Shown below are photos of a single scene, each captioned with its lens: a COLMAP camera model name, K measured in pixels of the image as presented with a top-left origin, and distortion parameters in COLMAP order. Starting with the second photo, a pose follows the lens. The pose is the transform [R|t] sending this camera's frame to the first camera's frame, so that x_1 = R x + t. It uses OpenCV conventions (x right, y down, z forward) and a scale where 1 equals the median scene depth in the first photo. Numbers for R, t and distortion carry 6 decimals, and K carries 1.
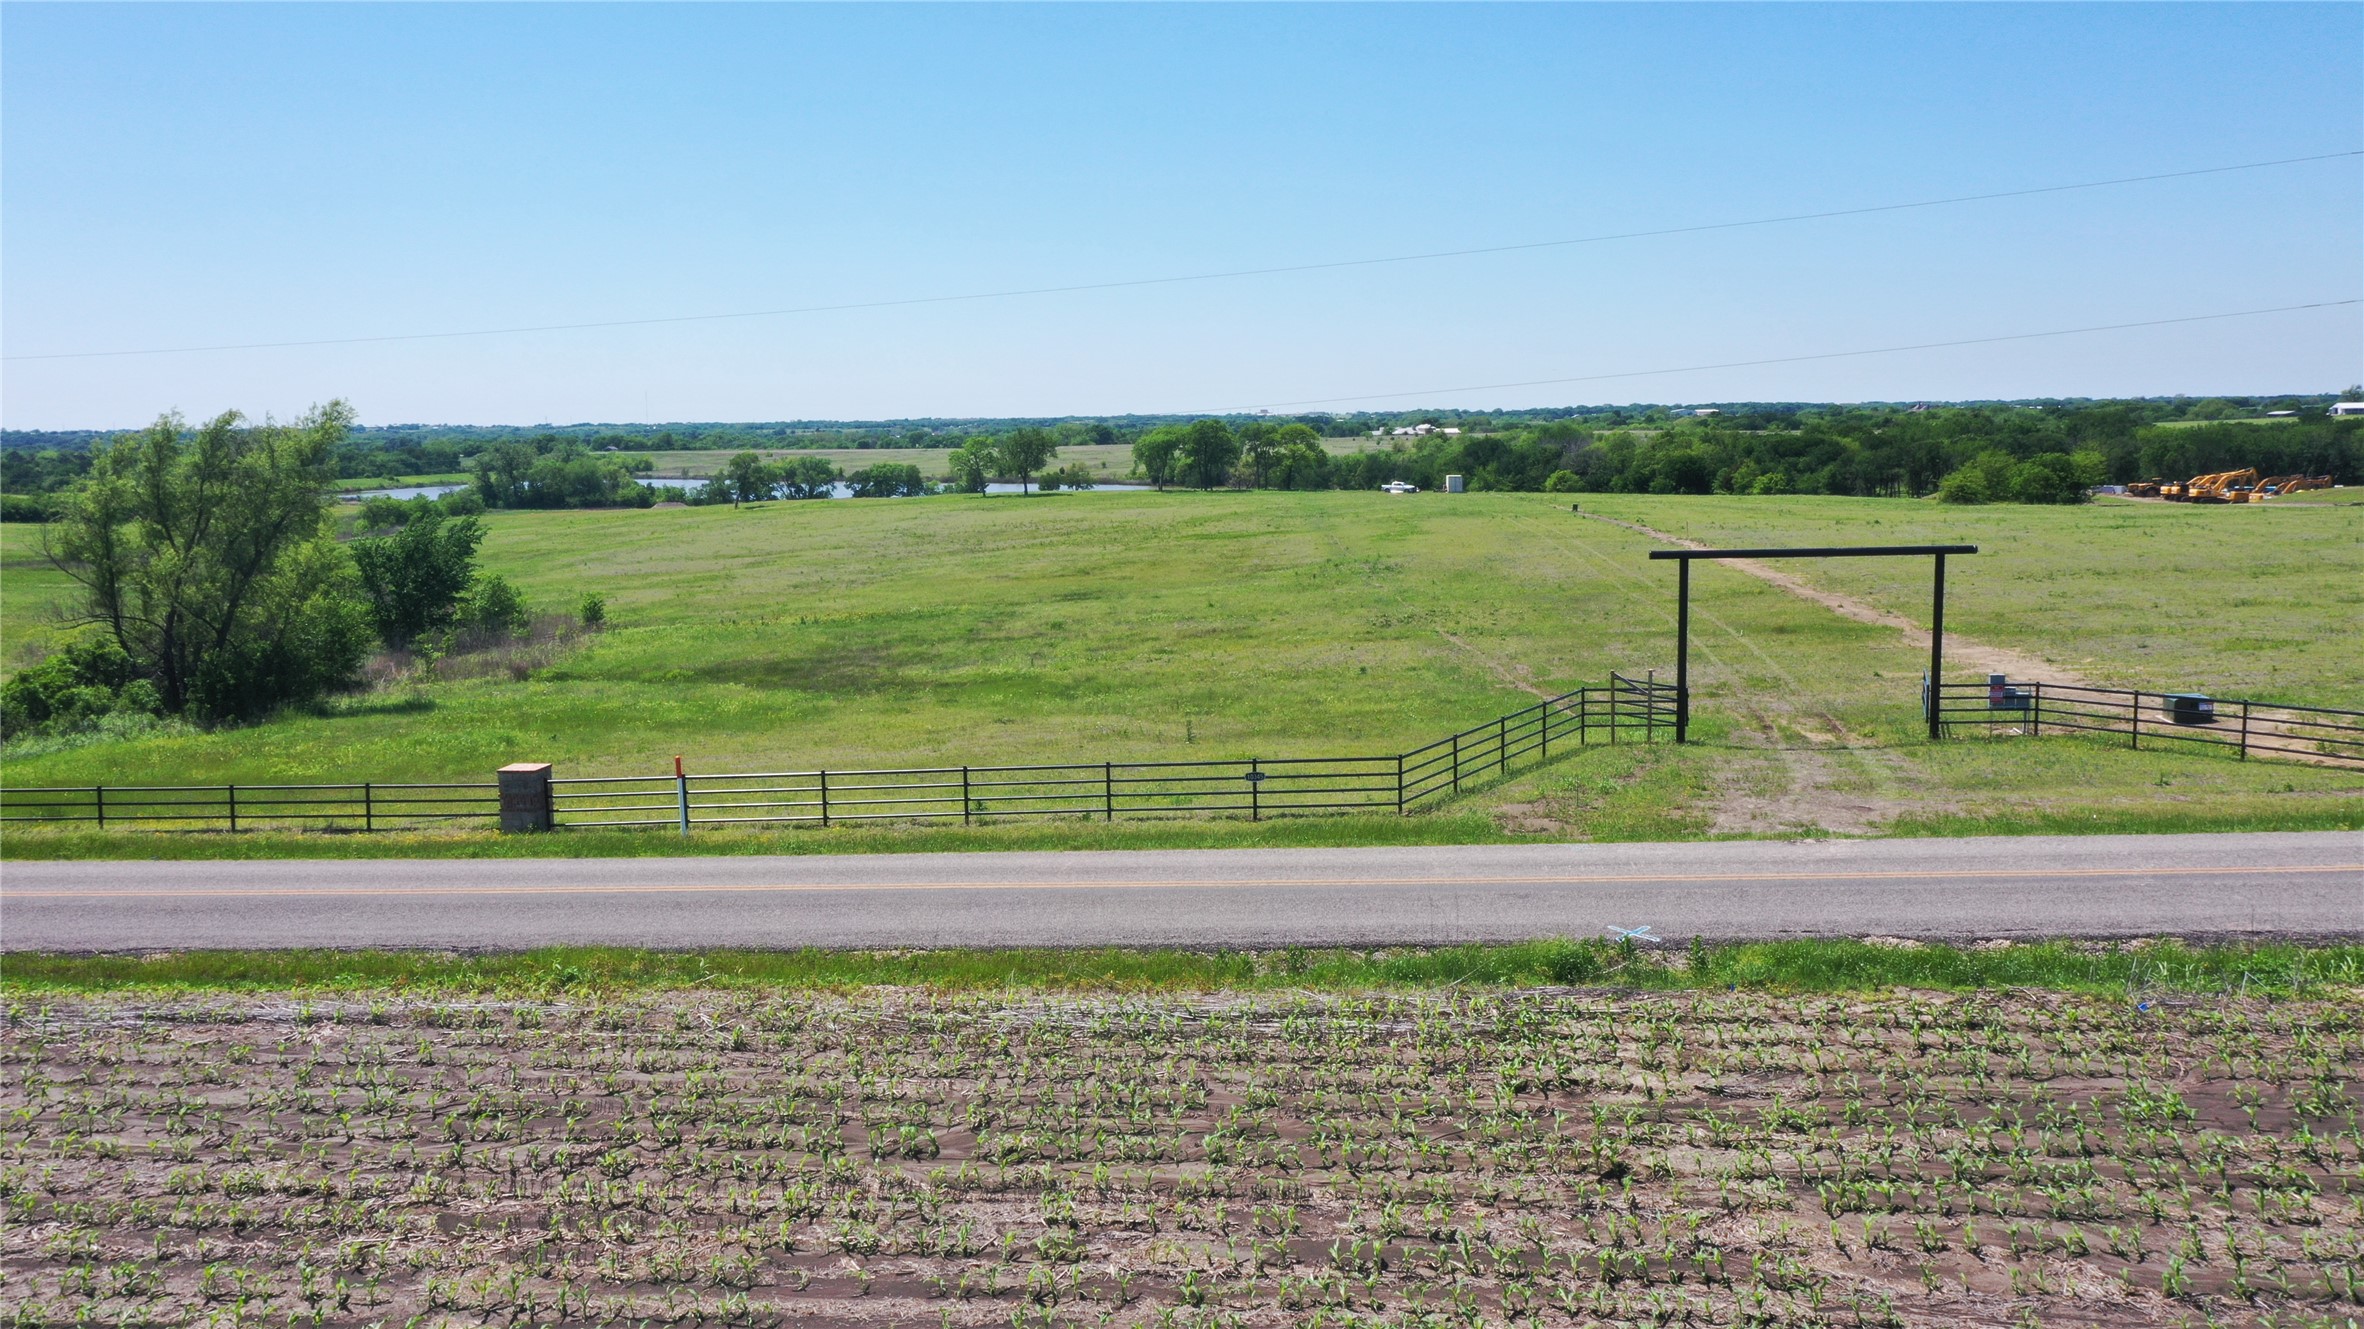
lens RADIAL K [[1878.4, 0, 1191.4], [0, 1878.4, 661.4], [0, 0, 1]] dist [0.017249, -0.007124]
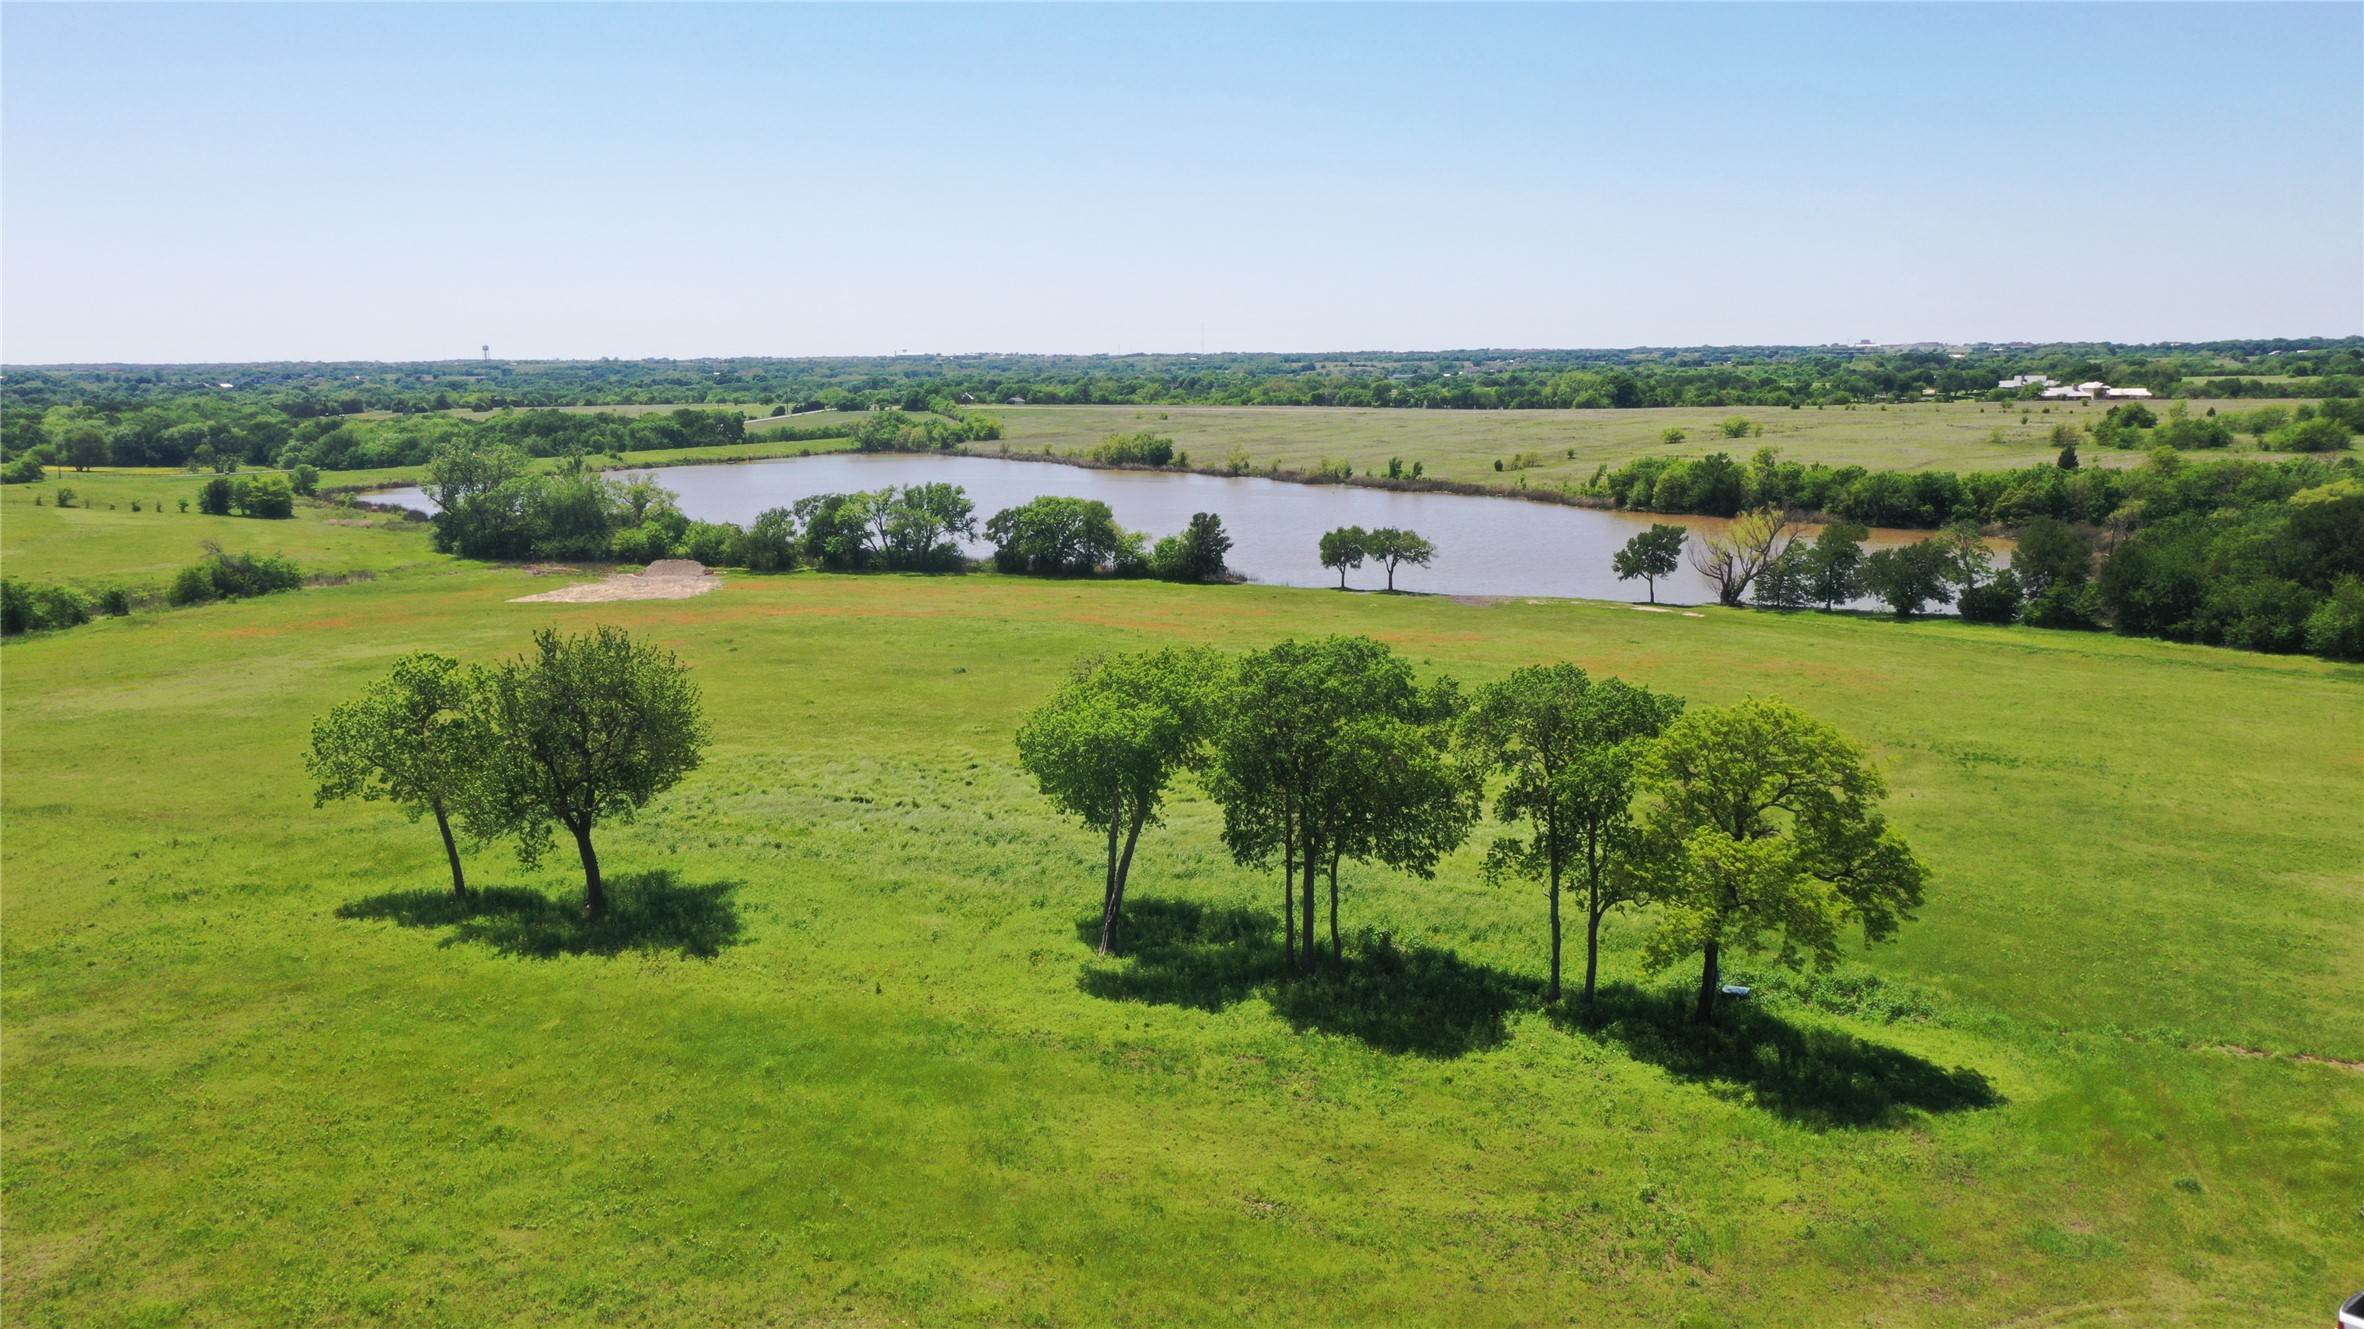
lens RADIAL K [[1878.4, 0, 1186.2], [0, 1878.4, 664.9], [0, 0, 1]] dist [0.017249, -0.007124]
pose [[0.953977, 0.053965, -0.294985, 0.035455], [-0.042172, 0.998042, 0.046199, -0.084816], [0.296900, -0.031633, 0.954384, 0.500955]]
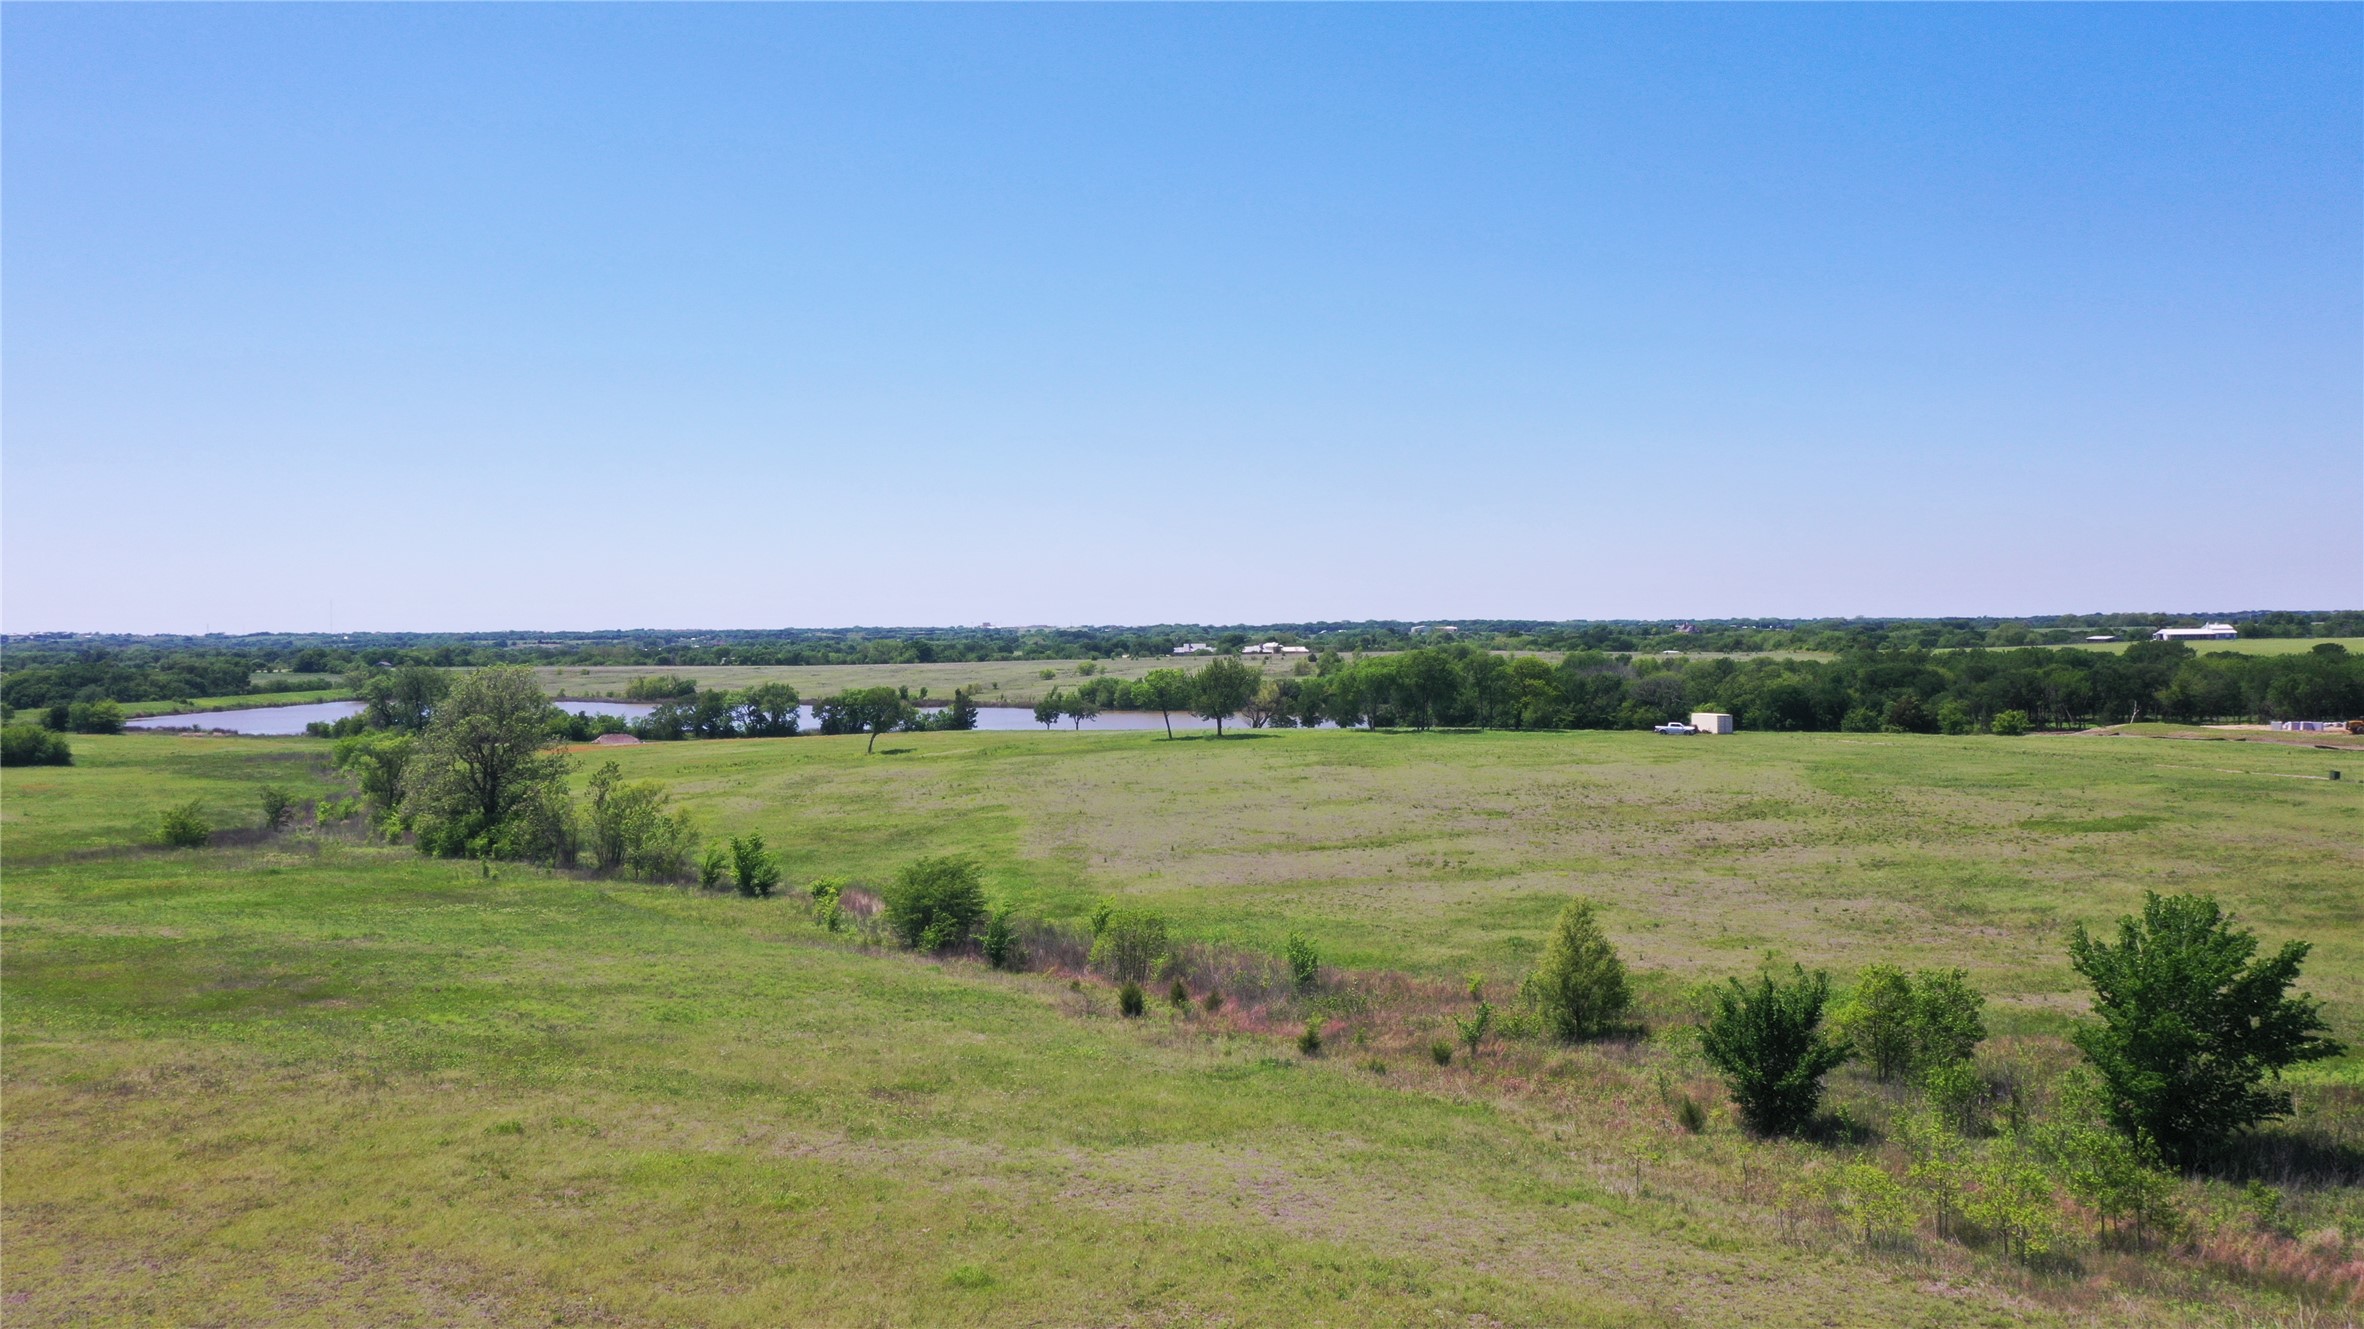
lens RADIAL K [[1878.4, 0, 1188.5], [0, 1878.4, 665.3], [0, 0, 1]] dist [0.017249, -0.007124]
pose [[0.987505, 0.002920, 0.157559, -0.150480], [0.014414, 0.993963, -0.108764, -0.017472], [-0.156925, 0.109676, 0.981502, 0.097059]]
